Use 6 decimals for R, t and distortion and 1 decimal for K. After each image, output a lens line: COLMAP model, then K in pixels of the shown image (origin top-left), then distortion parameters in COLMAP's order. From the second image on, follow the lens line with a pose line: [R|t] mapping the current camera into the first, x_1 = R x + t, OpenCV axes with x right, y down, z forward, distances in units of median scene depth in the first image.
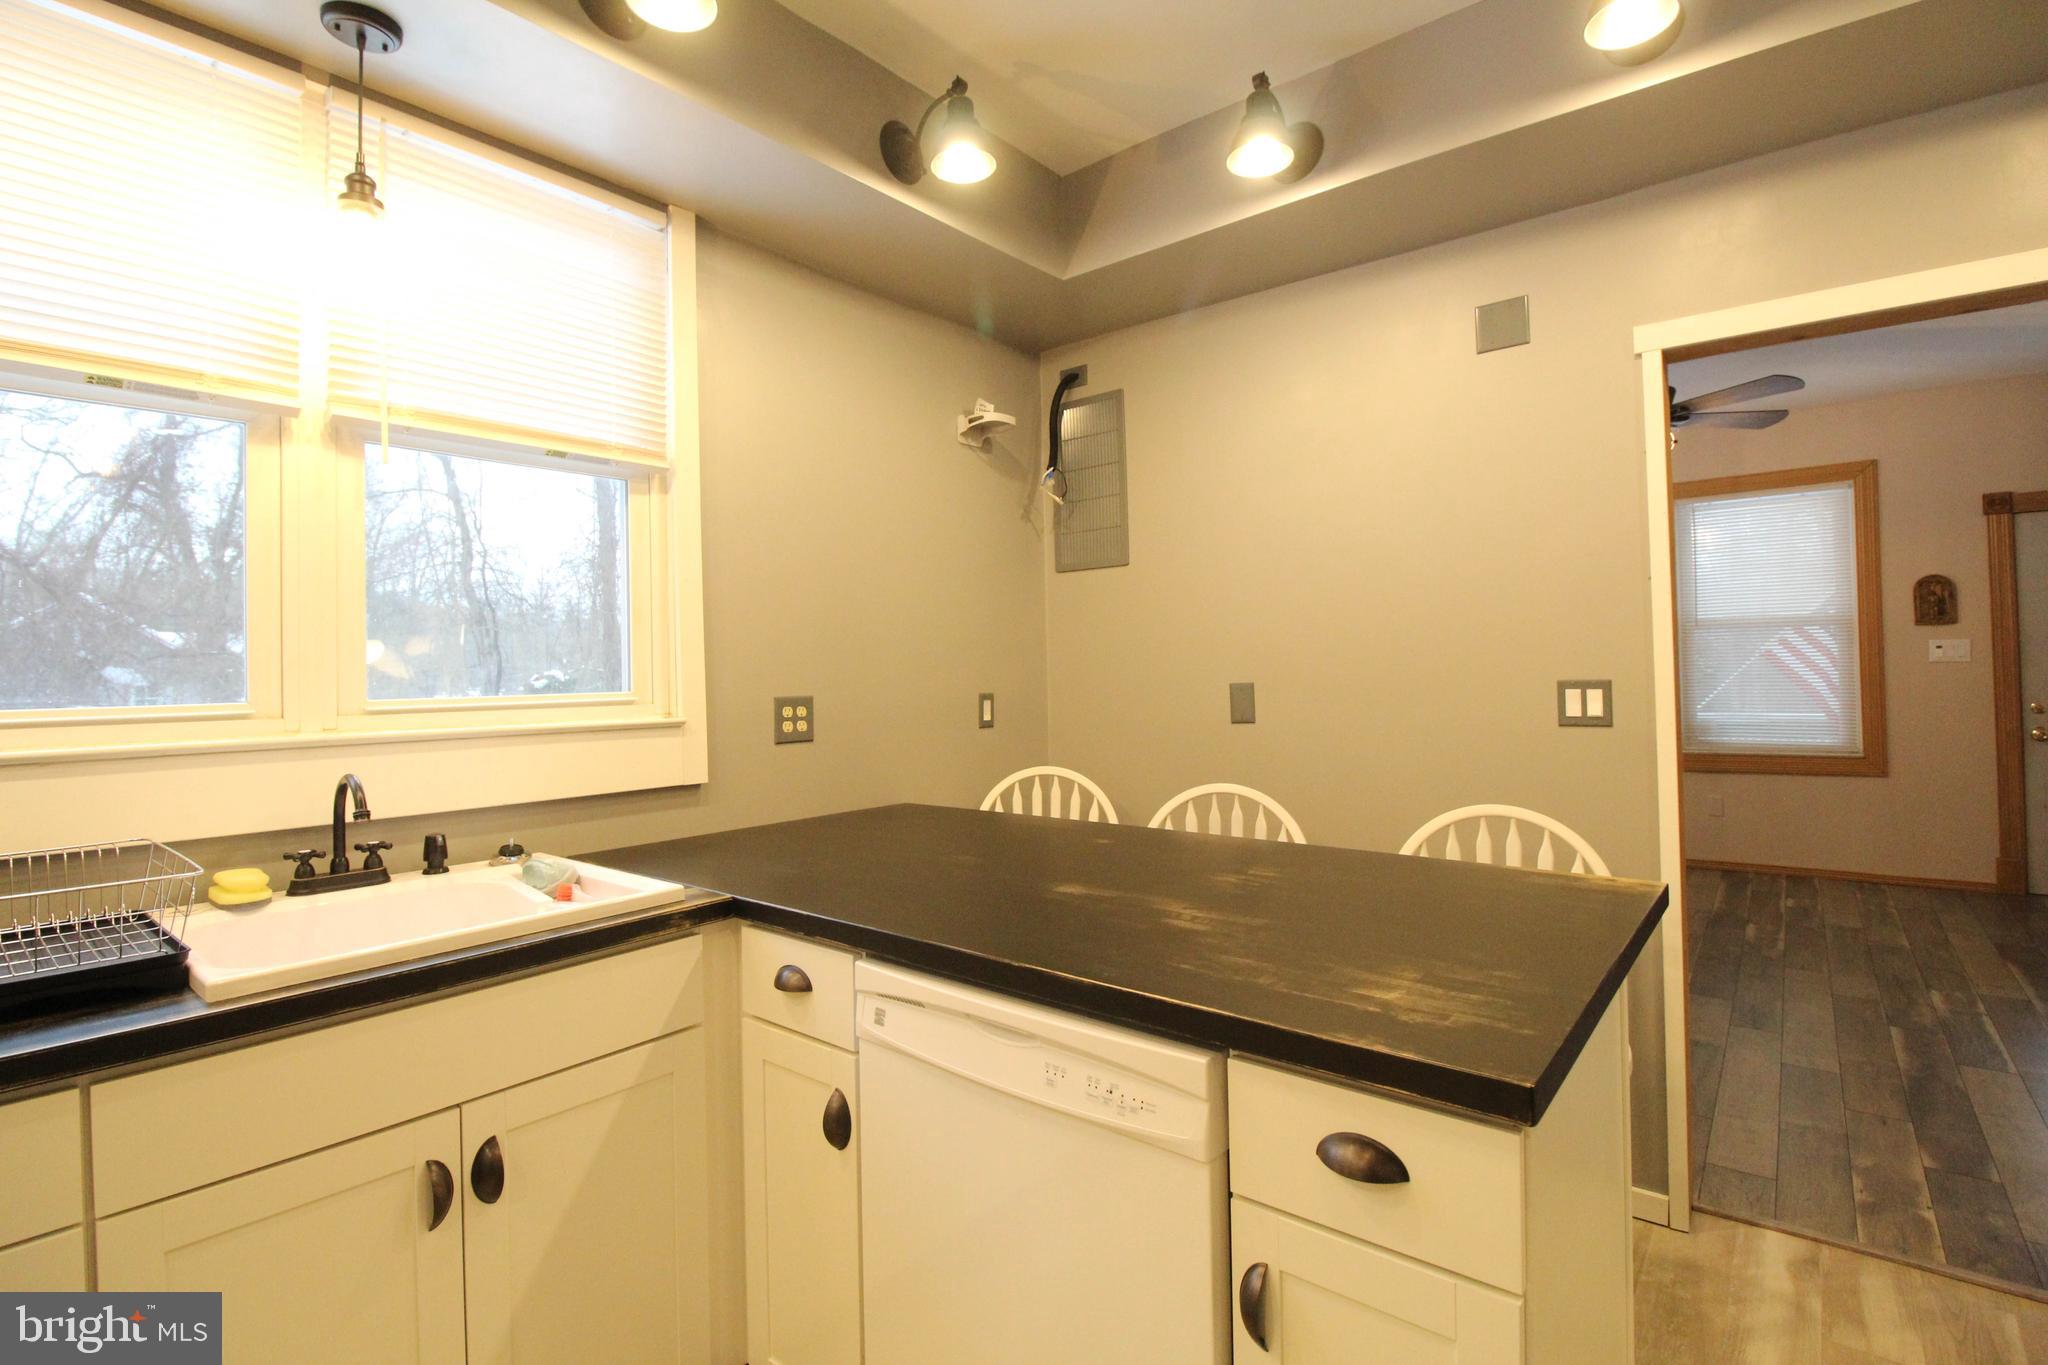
lens RADIAL K [[945.0, 0, 1023.6], [0, 945.0, 654.4], [0, 0, 1]] dist [0.000091, -0.013472]
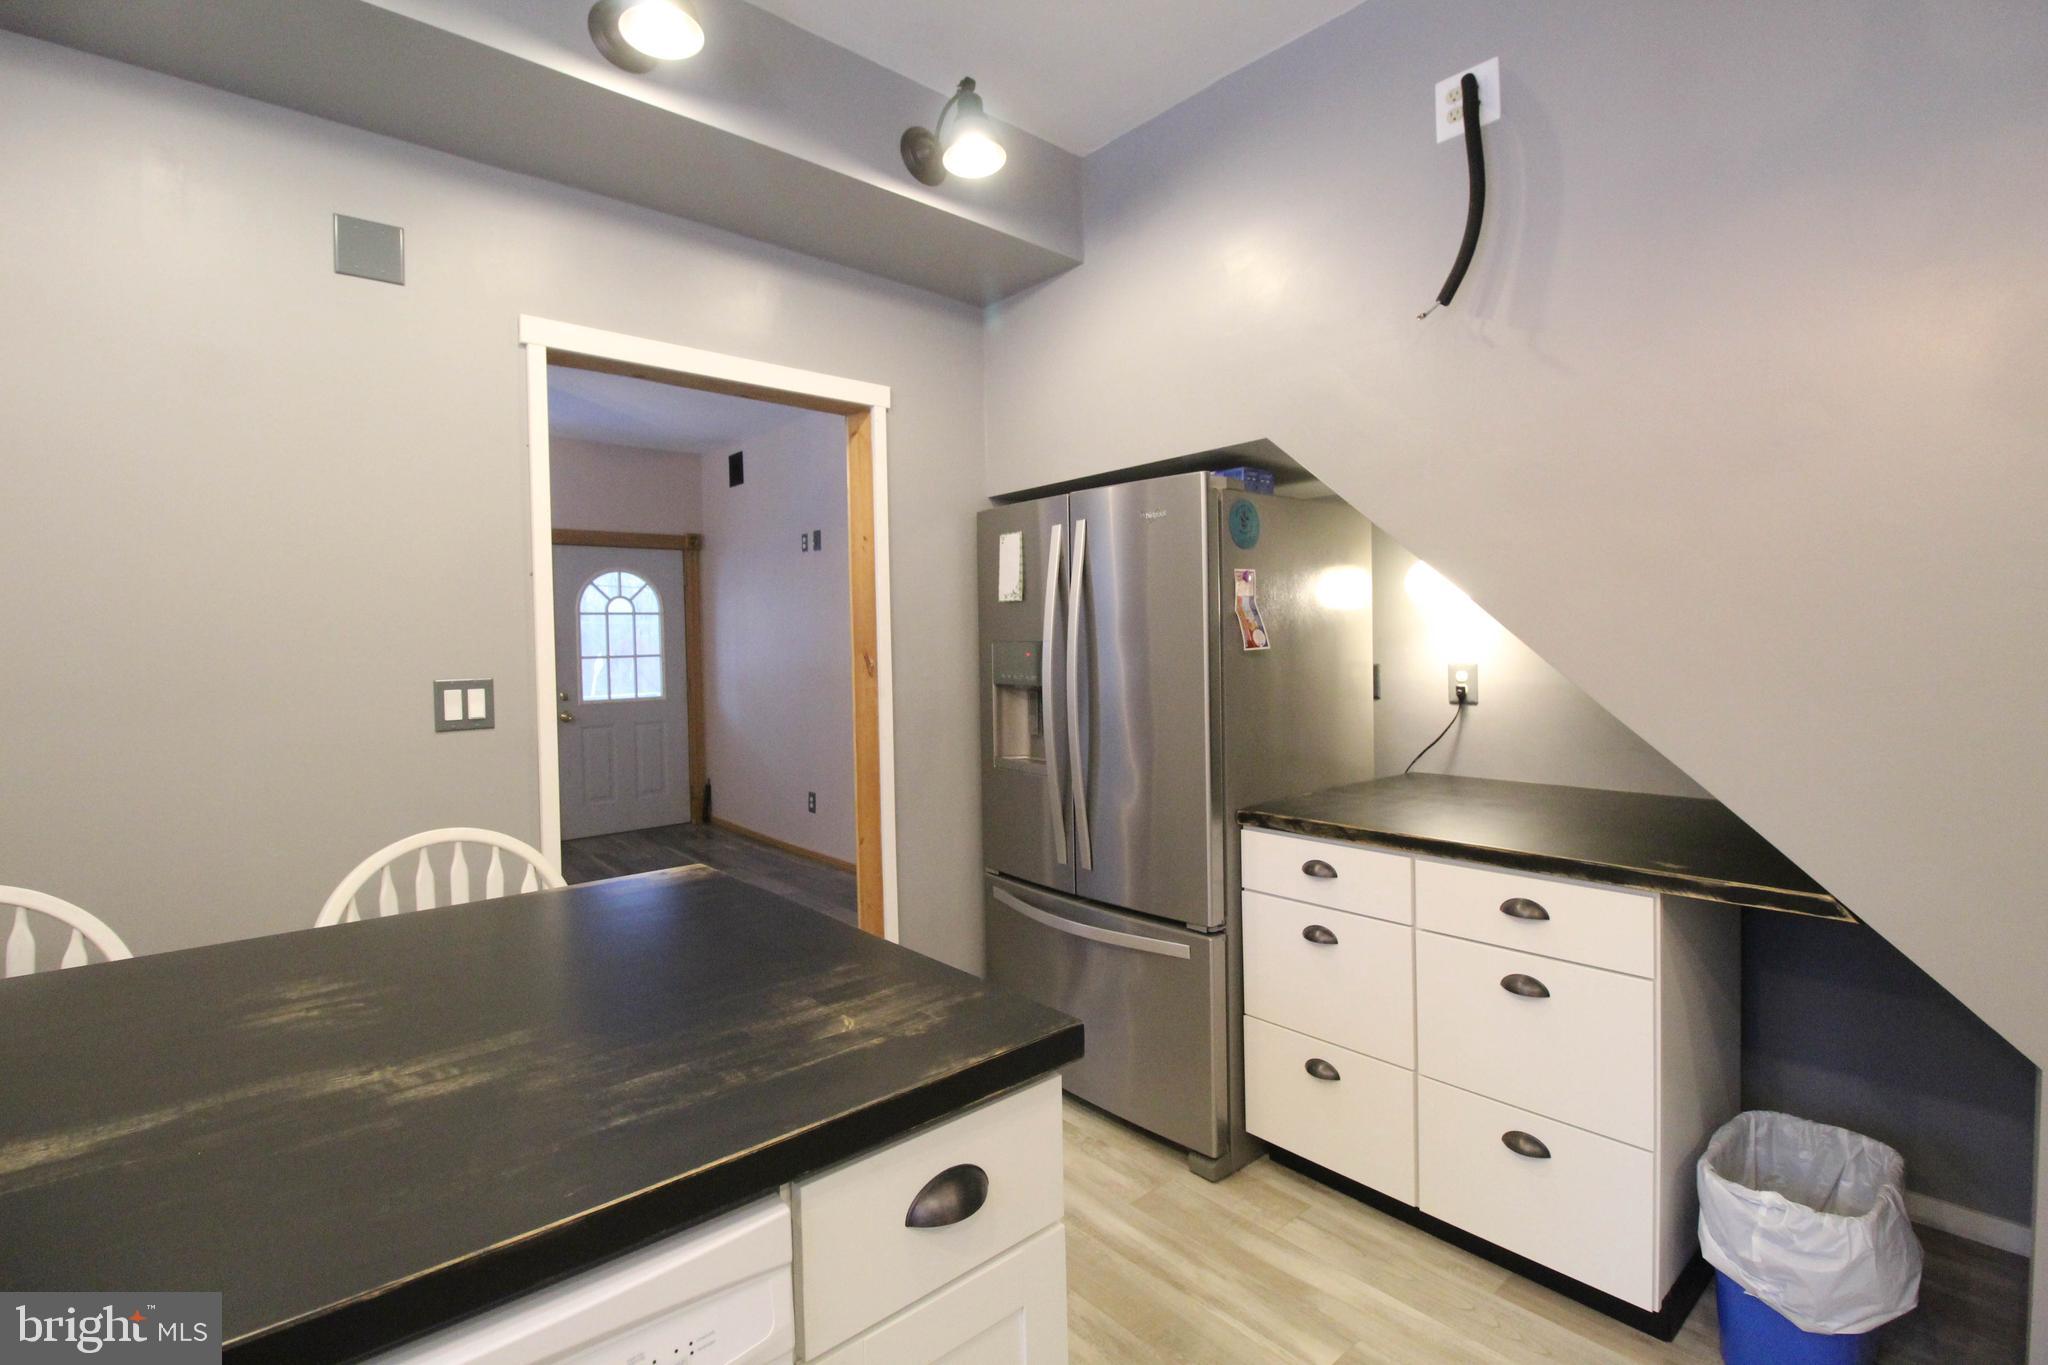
lens RADIAL K [[944.3, 0, 1026.1], [0, 944.3, 655.6], [0, 0, 1]] dist [0.001514, -0.015336]
pose [[0.161651, 0.001703, 0.986846, -0.224517], [-0.000623, 0.999998, -0.001624, 0.005568], [-0.986848, -0.000352, 0.161652, 0.327822]]
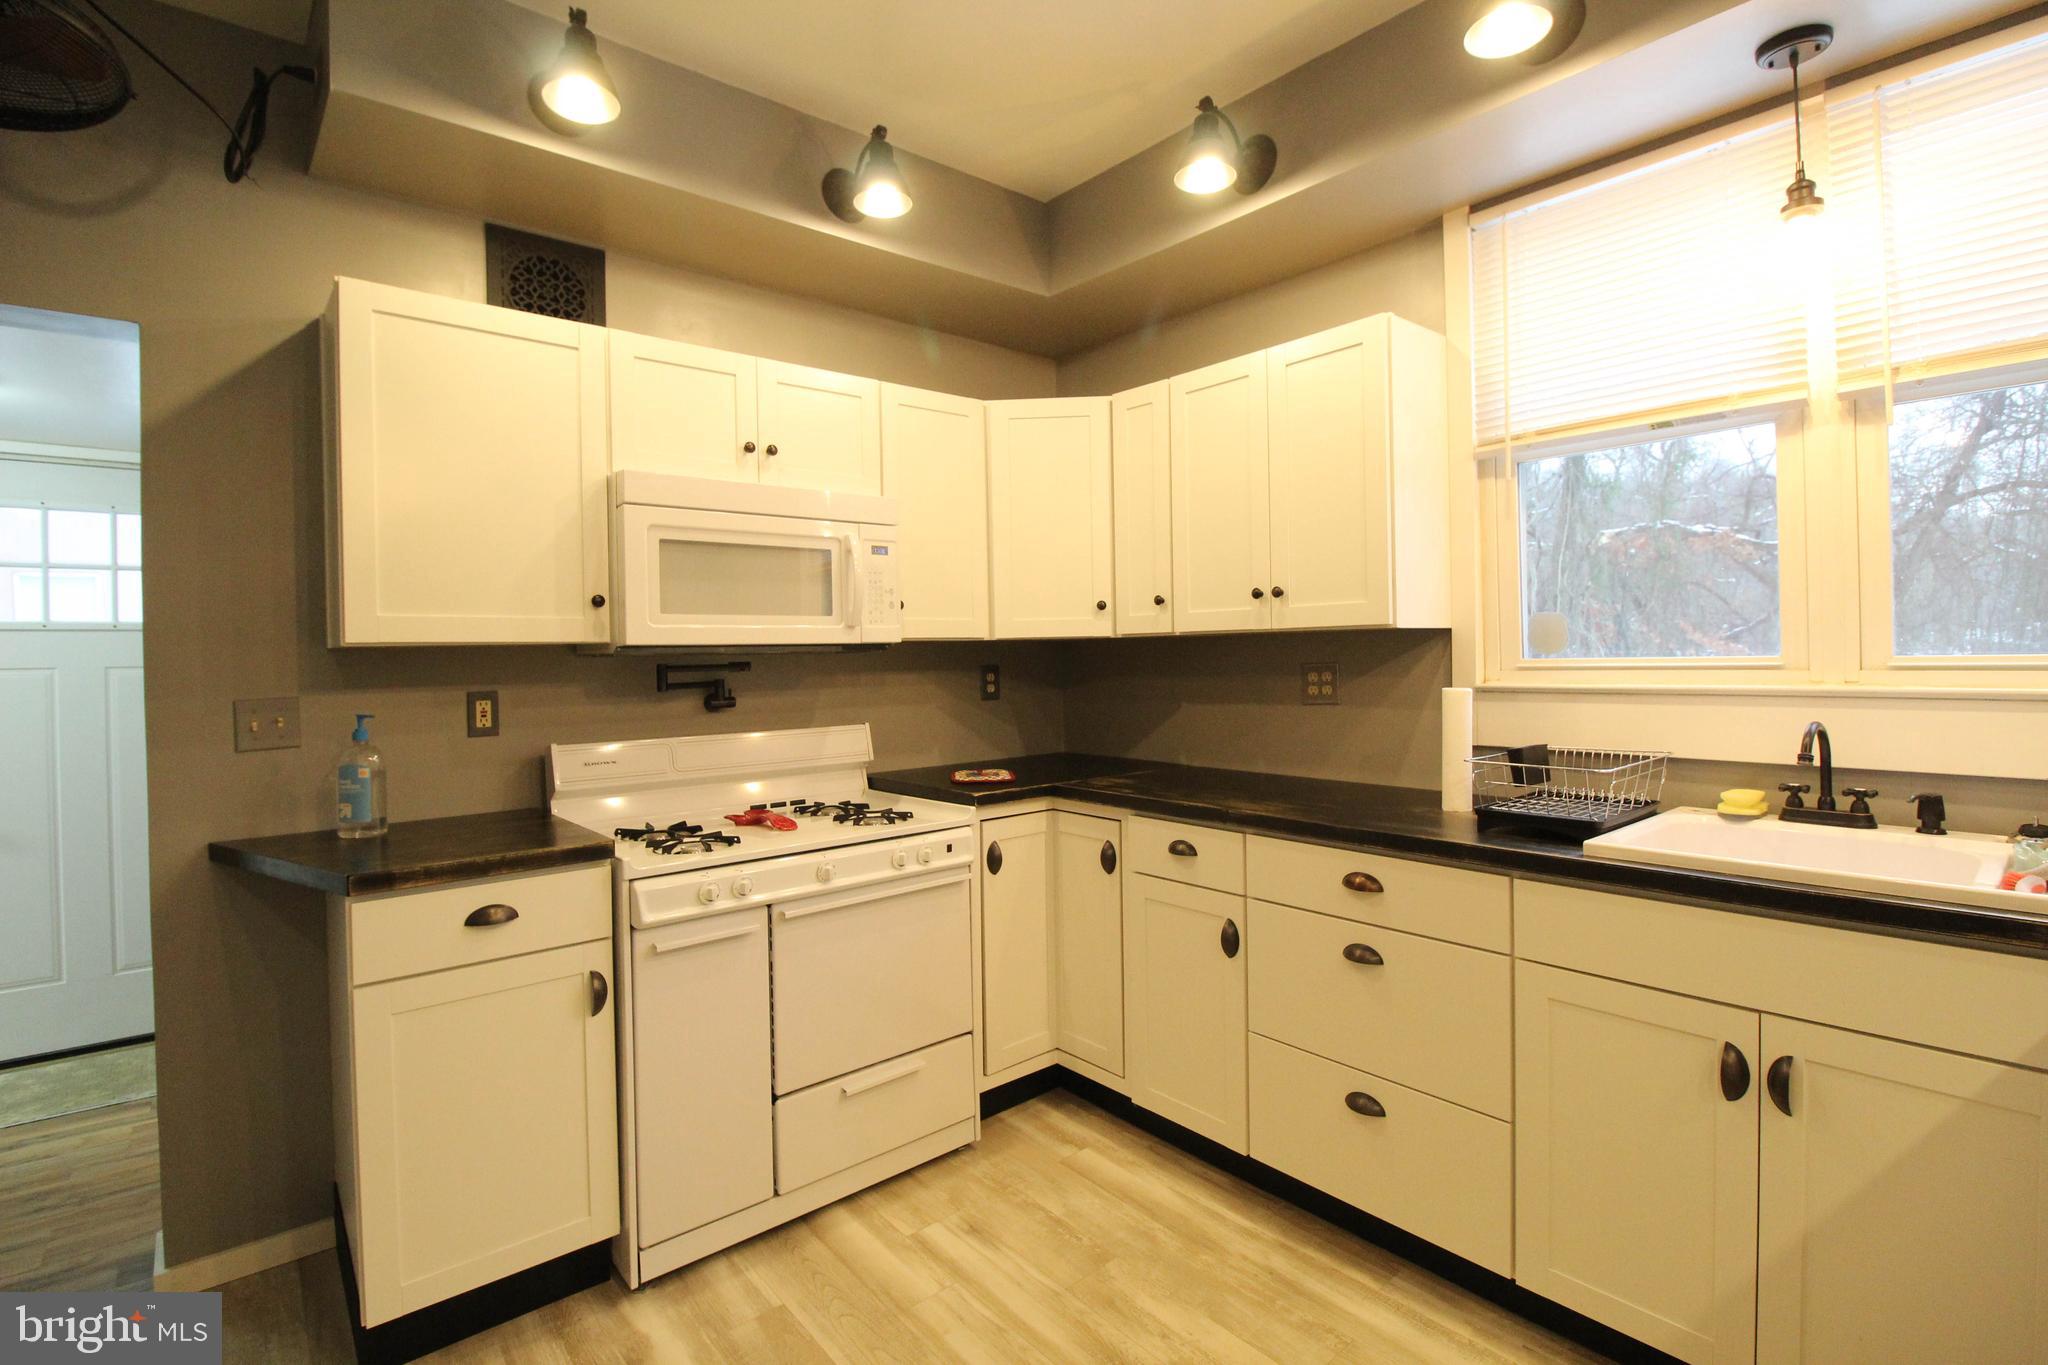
lens RADIAL K [[945.0, 0, 1023.6], [0, 945.0, 654.4], [0, 0, 1]] dist [0.000091, -0.013472]
pose [[-0.181086, 0.021999, -0.983221, 0.391832], [0.038814, 0.999131, 0.015207, -0.004617], [0.982701, -0.035409, -0.181782, 0.199034]]
